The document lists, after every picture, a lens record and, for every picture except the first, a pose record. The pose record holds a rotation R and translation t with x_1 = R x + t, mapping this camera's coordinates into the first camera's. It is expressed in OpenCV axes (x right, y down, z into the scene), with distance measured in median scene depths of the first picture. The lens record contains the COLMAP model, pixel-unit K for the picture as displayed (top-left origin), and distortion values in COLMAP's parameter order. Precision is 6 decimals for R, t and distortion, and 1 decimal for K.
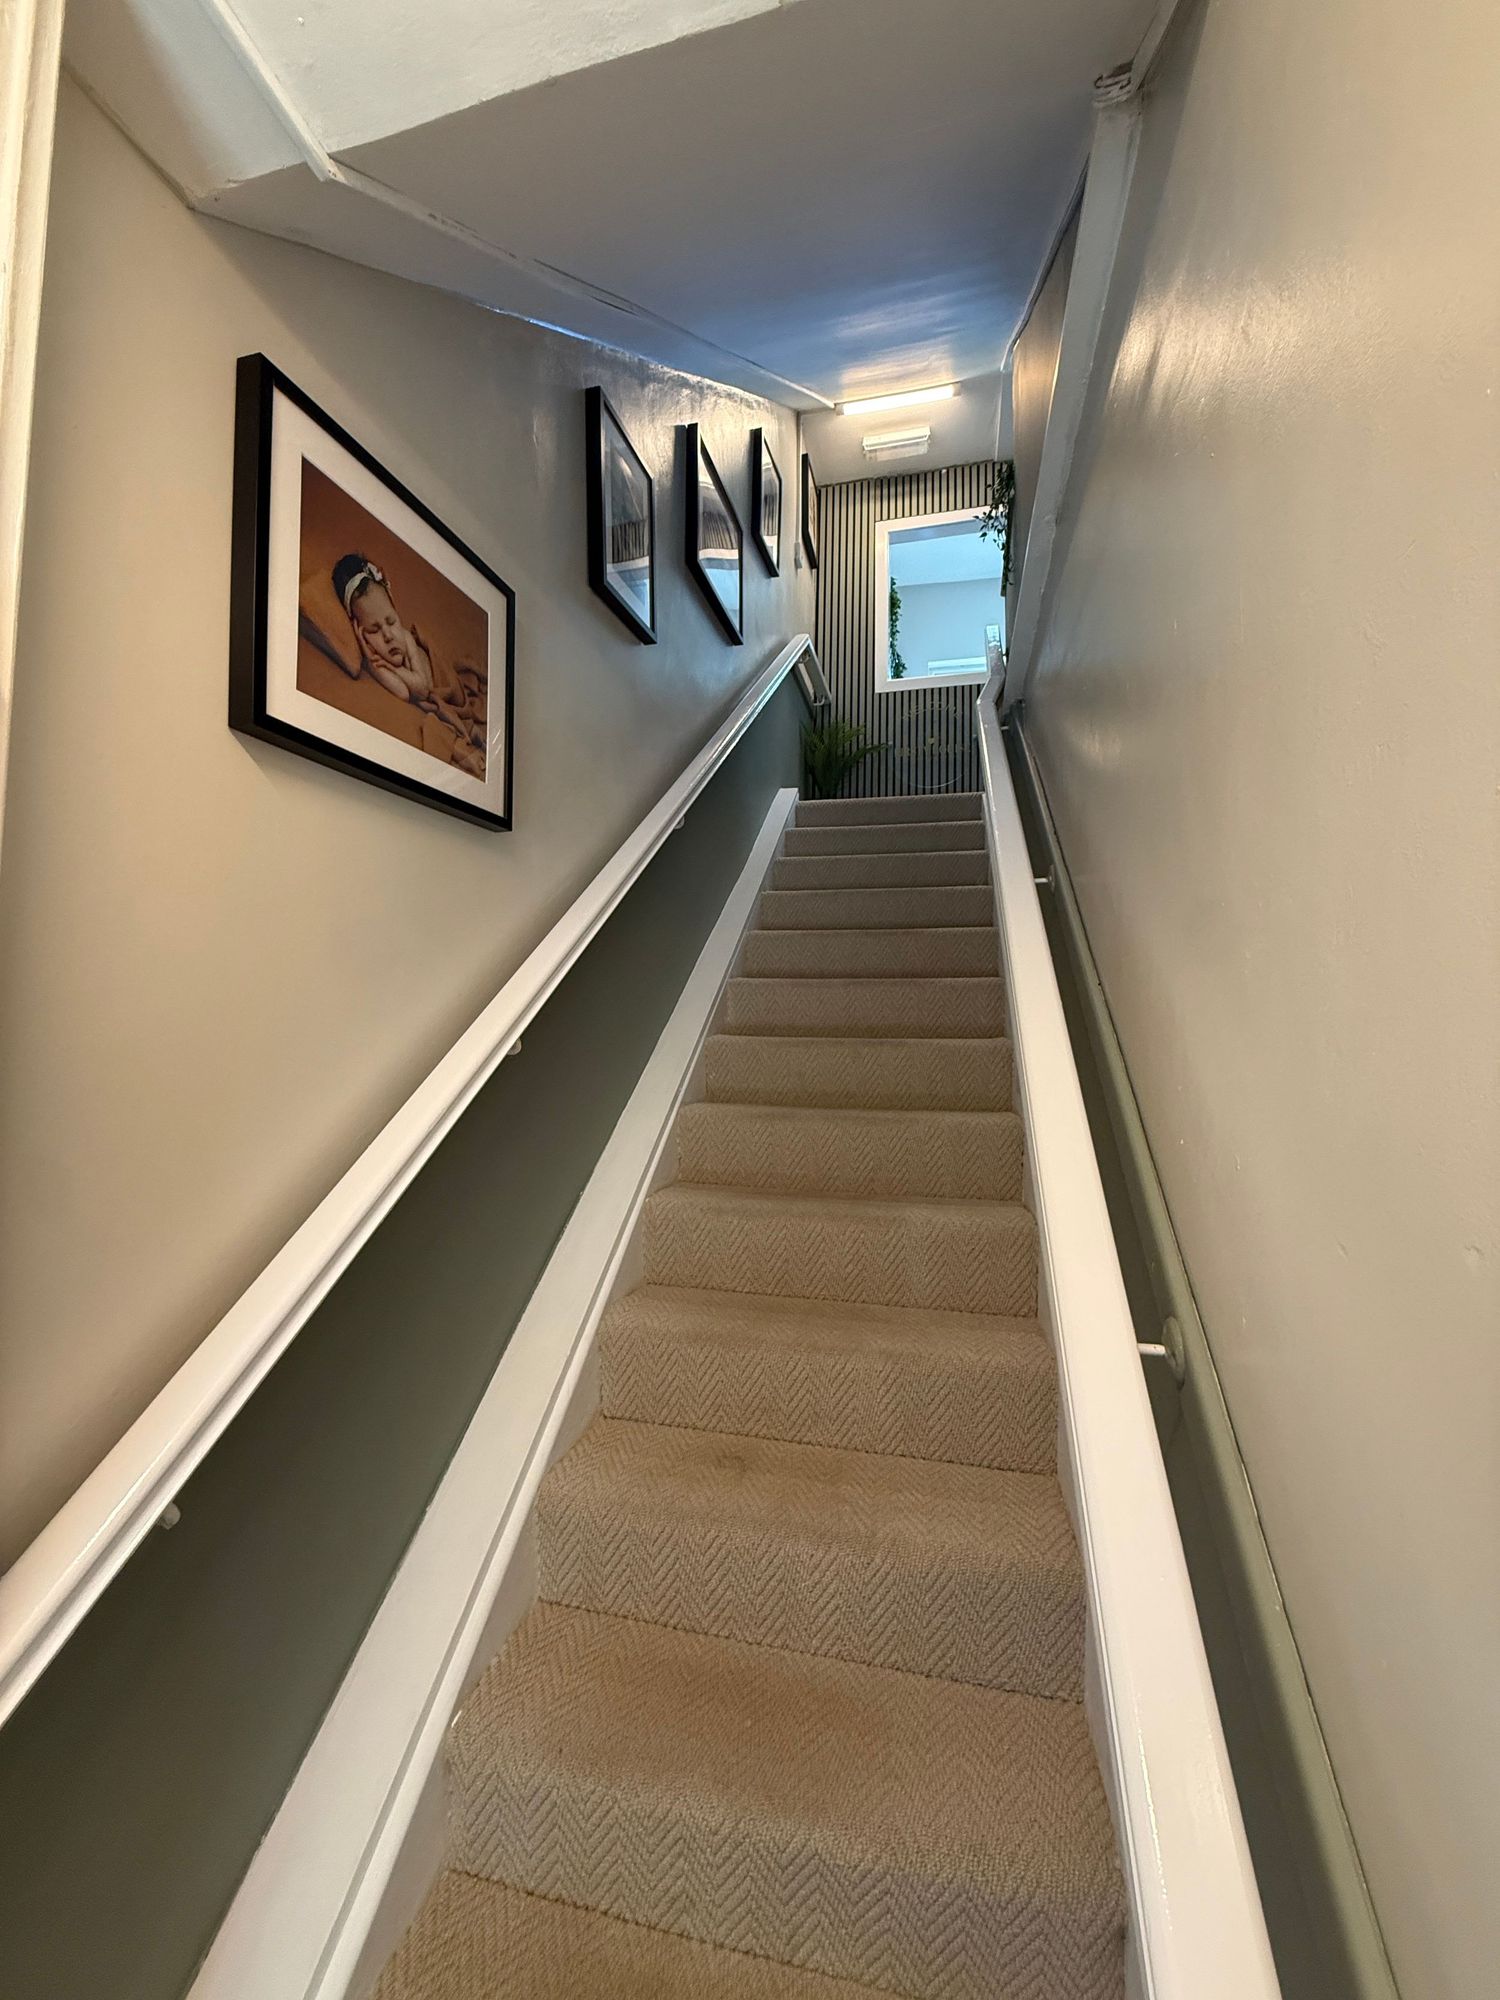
lens RADIAL K [[803.2, 0, 746.2], [0, 803.2, 1002.3], [0, 0, 1]] dist [-0.000799, -0.000350]
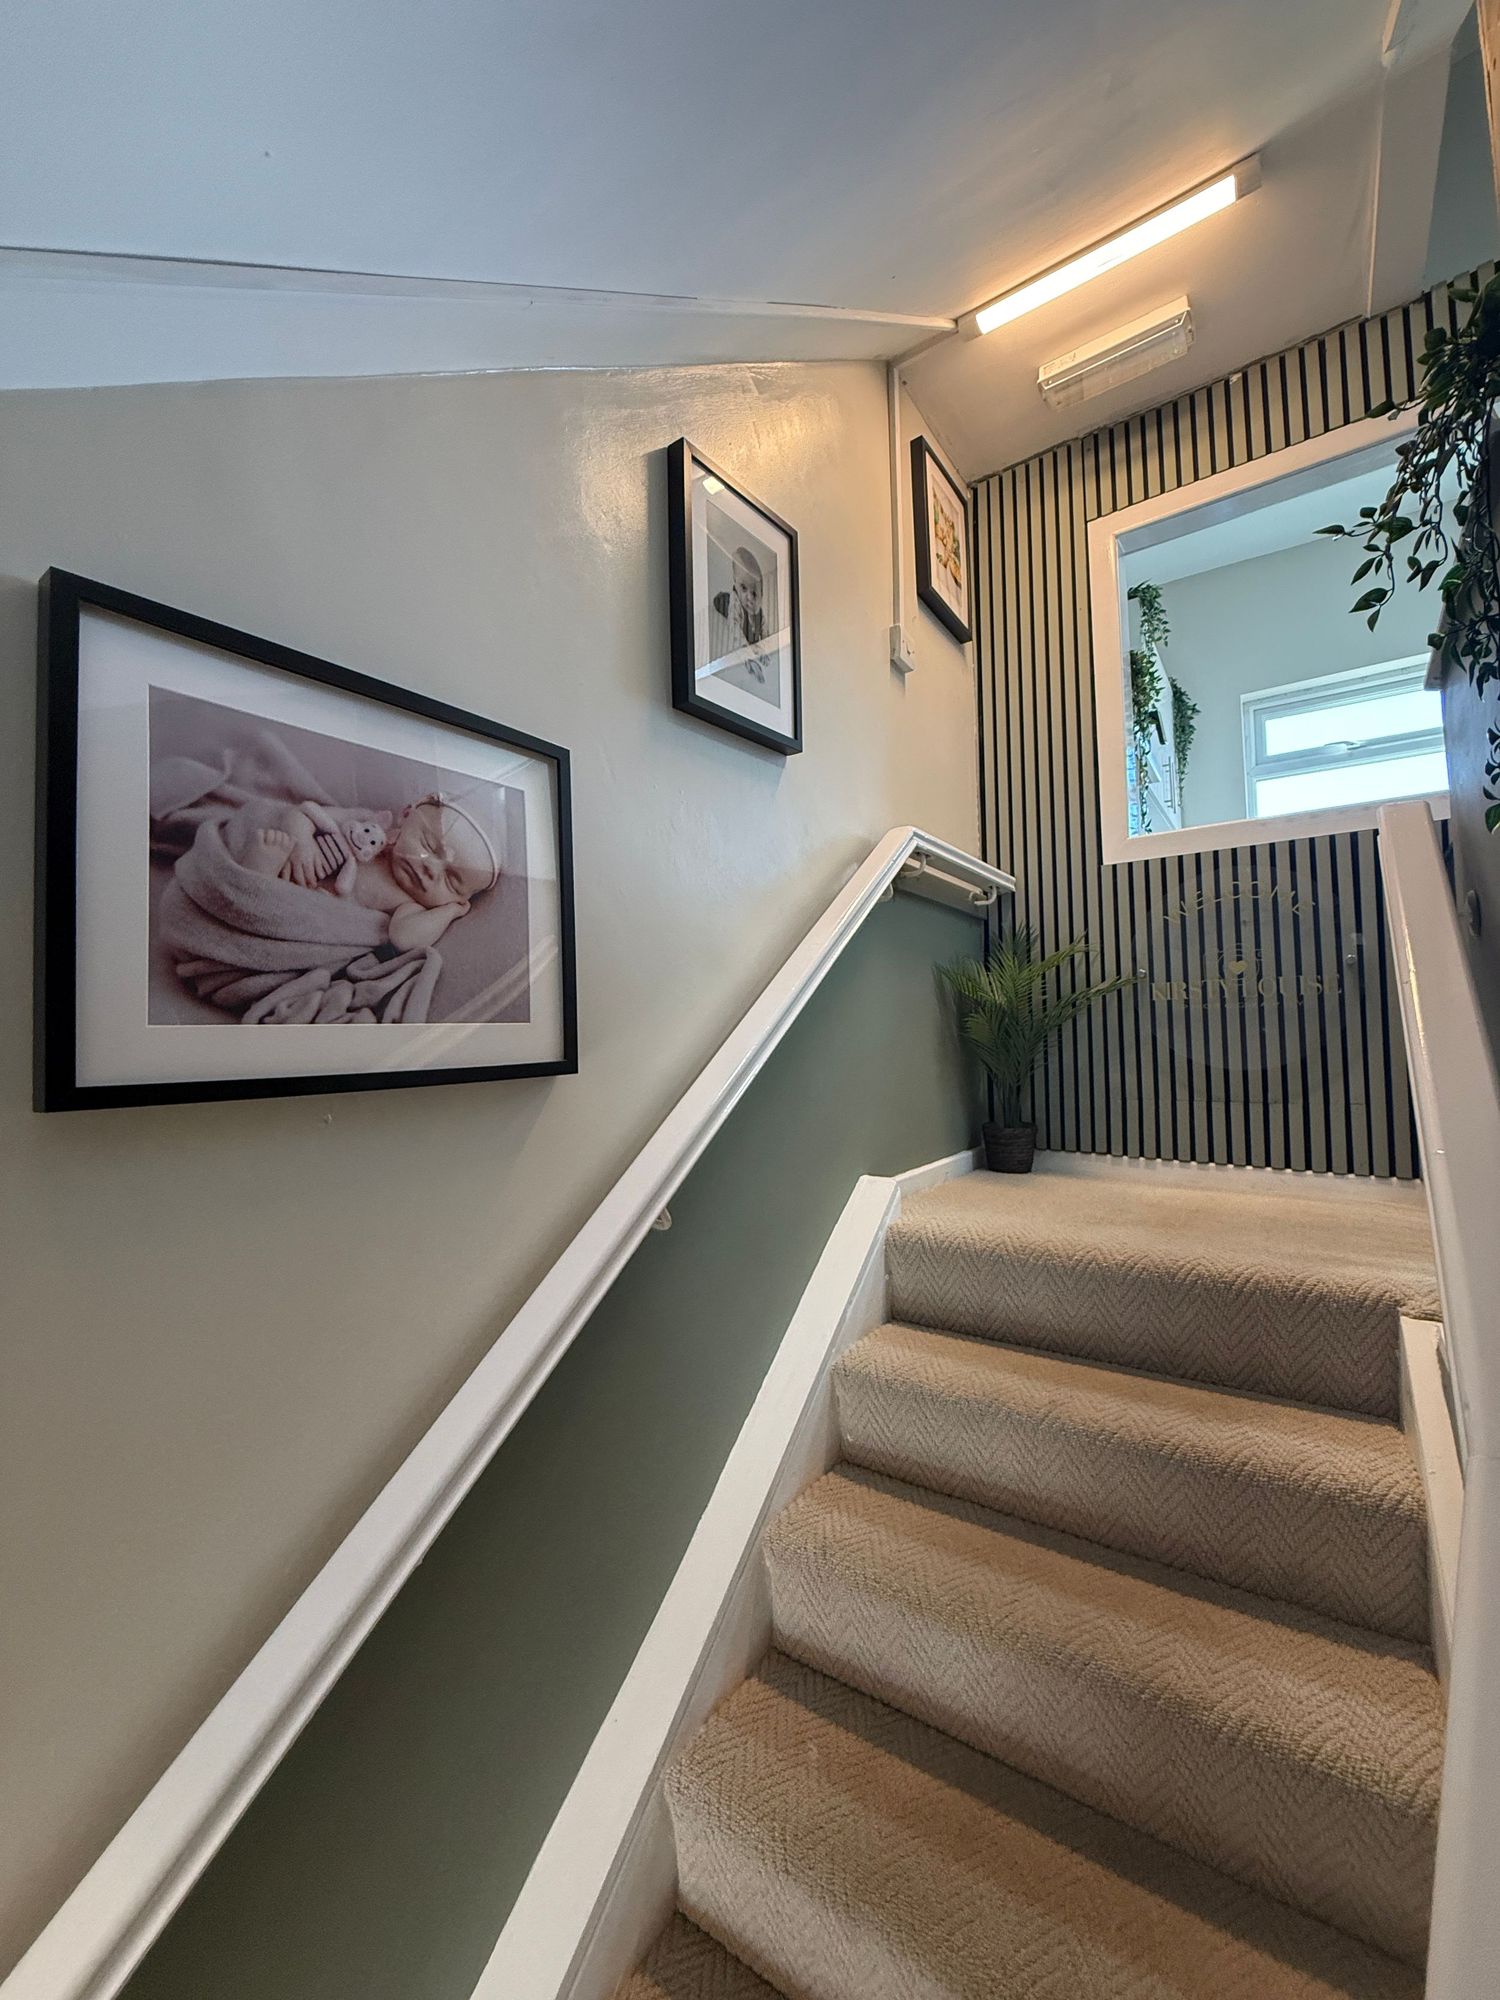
lens RADIAL K [[803.2, 0, 742.7], [0, 803.2, 1006.9], [0, 0, 1]] dist [-0.000799, -0.000350]
pose [[0.930327, -0.054328, -0.362686, 0.130612], [0.056322, 0.998400, -0.005082, -0.314387], [0.362381, -0.015699, 0.931898, 0.461888]]
